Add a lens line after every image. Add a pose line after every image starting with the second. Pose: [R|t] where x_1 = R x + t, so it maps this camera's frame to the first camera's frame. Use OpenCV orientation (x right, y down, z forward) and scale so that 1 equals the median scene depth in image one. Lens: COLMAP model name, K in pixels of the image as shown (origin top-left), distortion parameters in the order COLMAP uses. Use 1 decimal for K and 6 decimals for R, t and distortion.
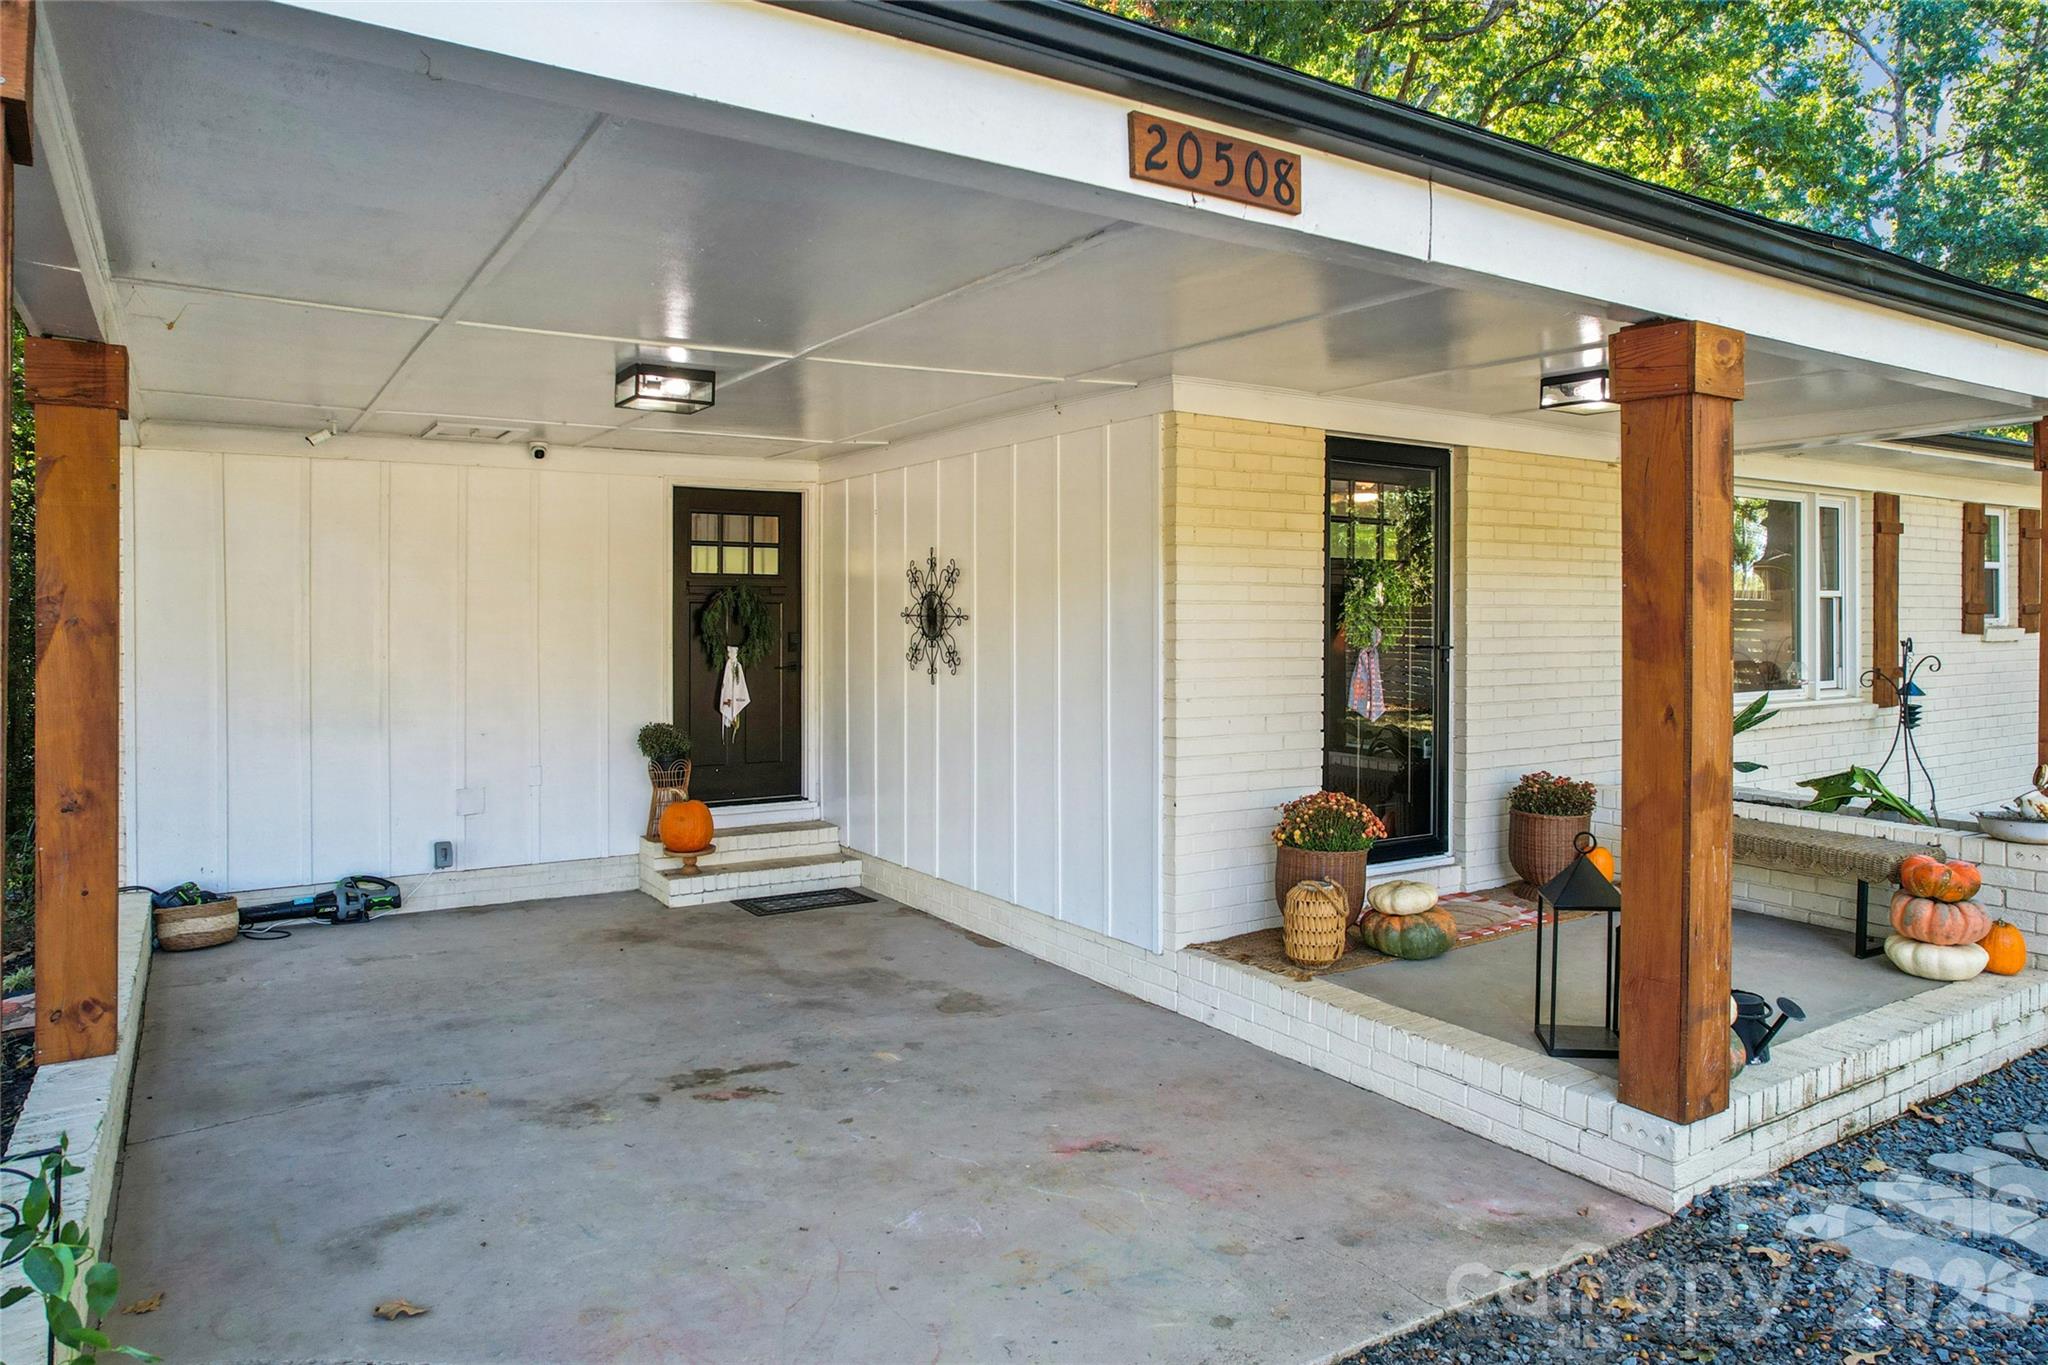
lens RADIAL K [[1332.7, 0, 1024.1], [0, 1332.7, 622.0], [0, 0, 1]] dist [-0.031611, 0.000631]
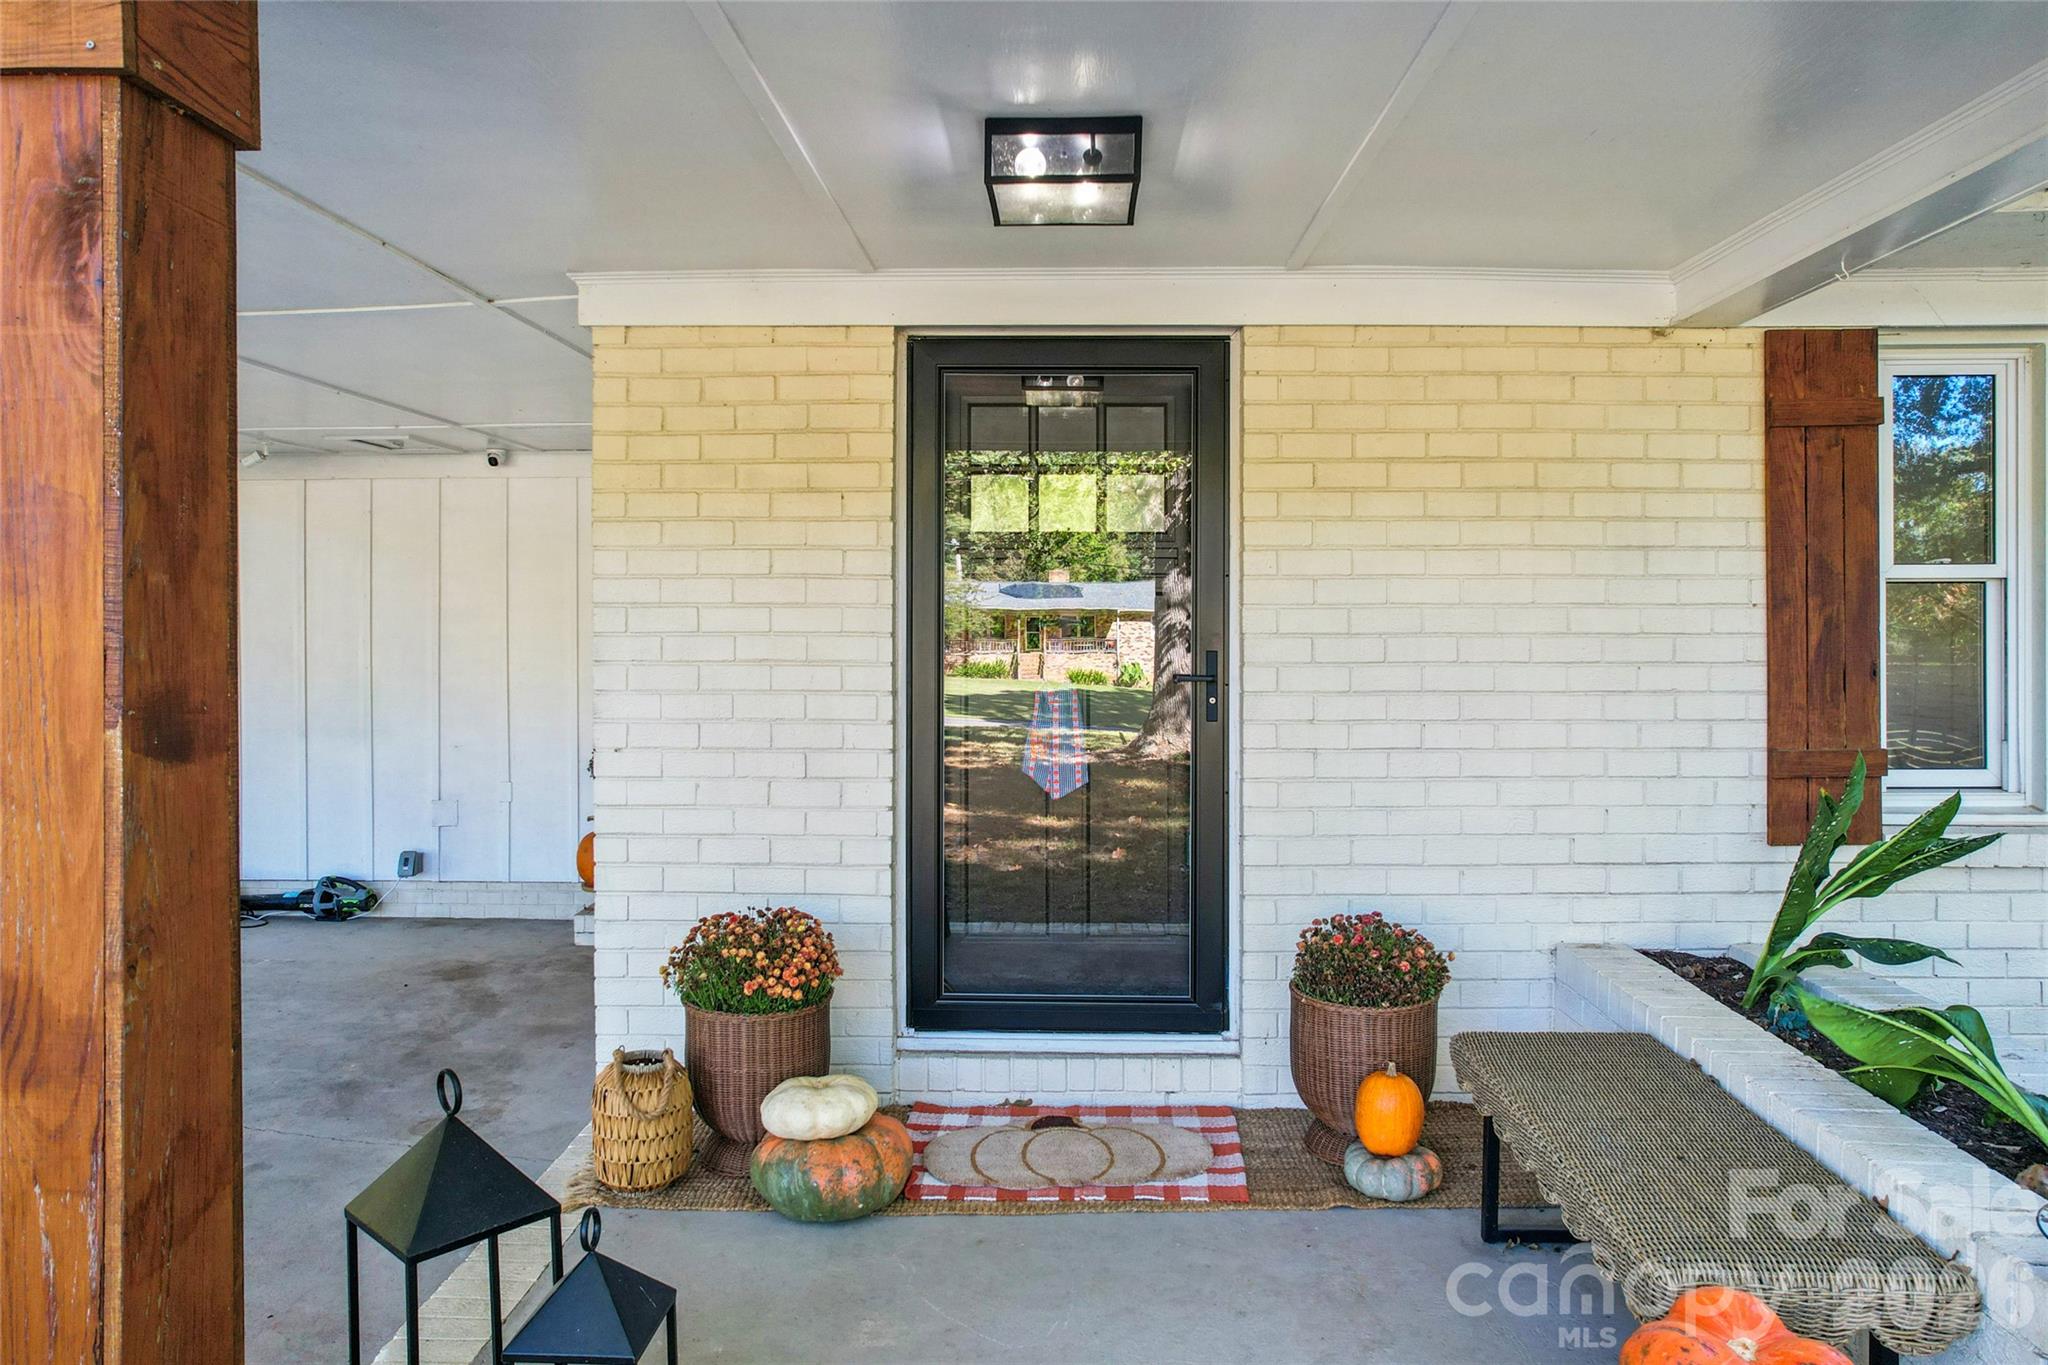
lens RADIAL K [[1332.7, 0, 1024.1], [0, 1332.7, 622.0], [0, 0, 1]] dist [-0.031611, 0.000631]
pose [[0.829232, -0.003885, -0.558891, 0.568985], [-0.000750, 0.999967, -0.008064, -0.000706], [0.558904, 0.007105, 0.829202, 0.470006]]
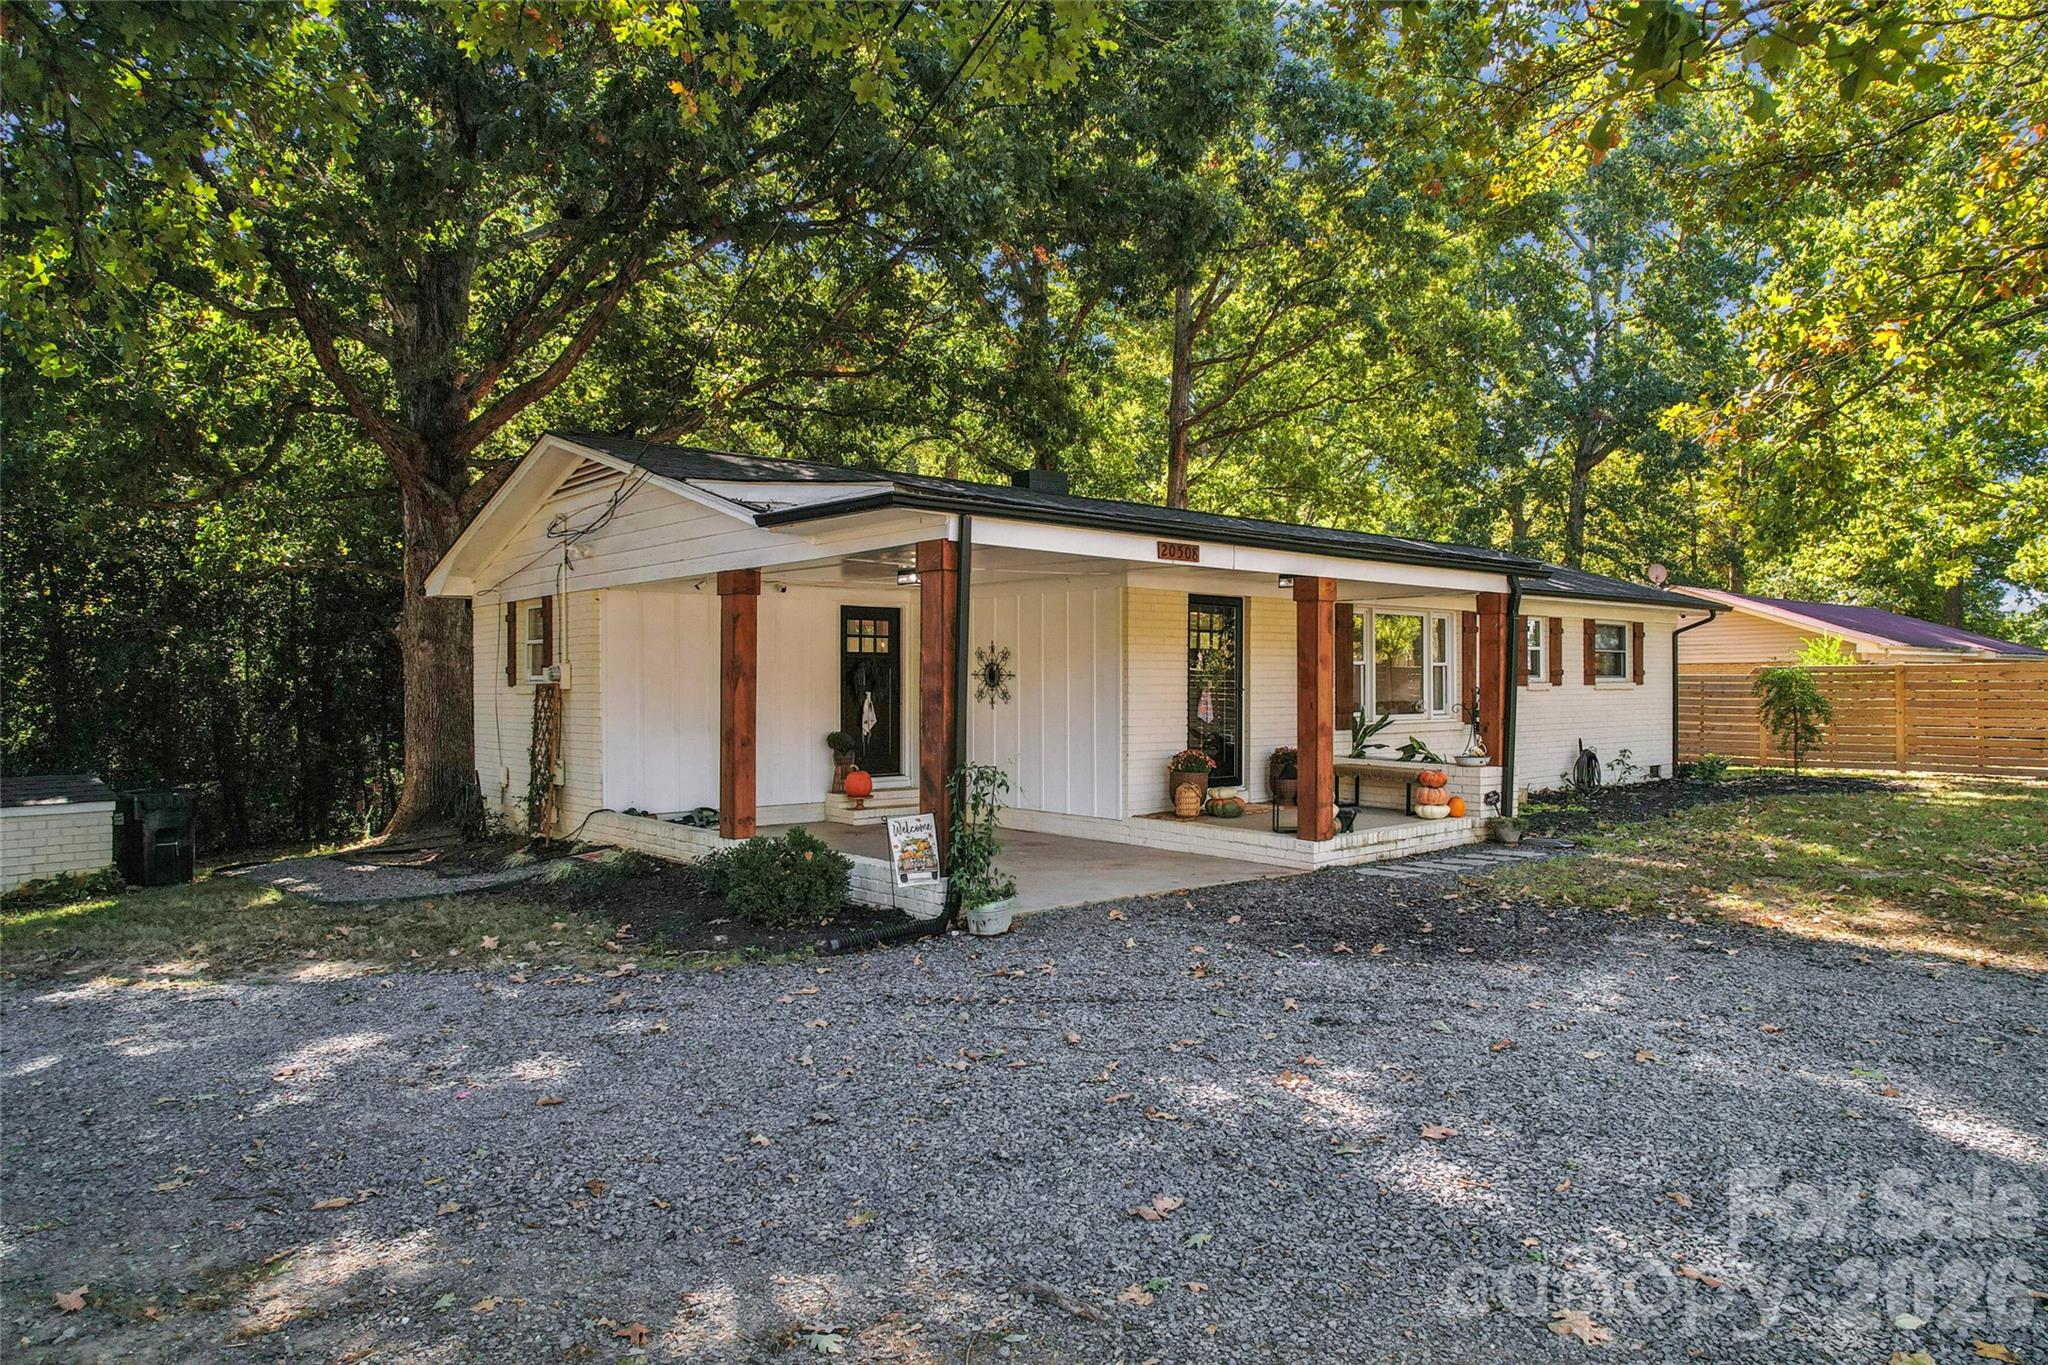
lens RADIAL K [[1314.2, 0, 1024.0], [0, 1314.2, 682.5], [0, 0, 1]] dist [-0.006000, -0.000313]
pose [[0.990474, 0.000267, 0.137696, -0.323834], [0.000086, 0.999997, -0.002560, 0.013239], [-0.137697, 0.002547, 0.990471, -1.060667]]
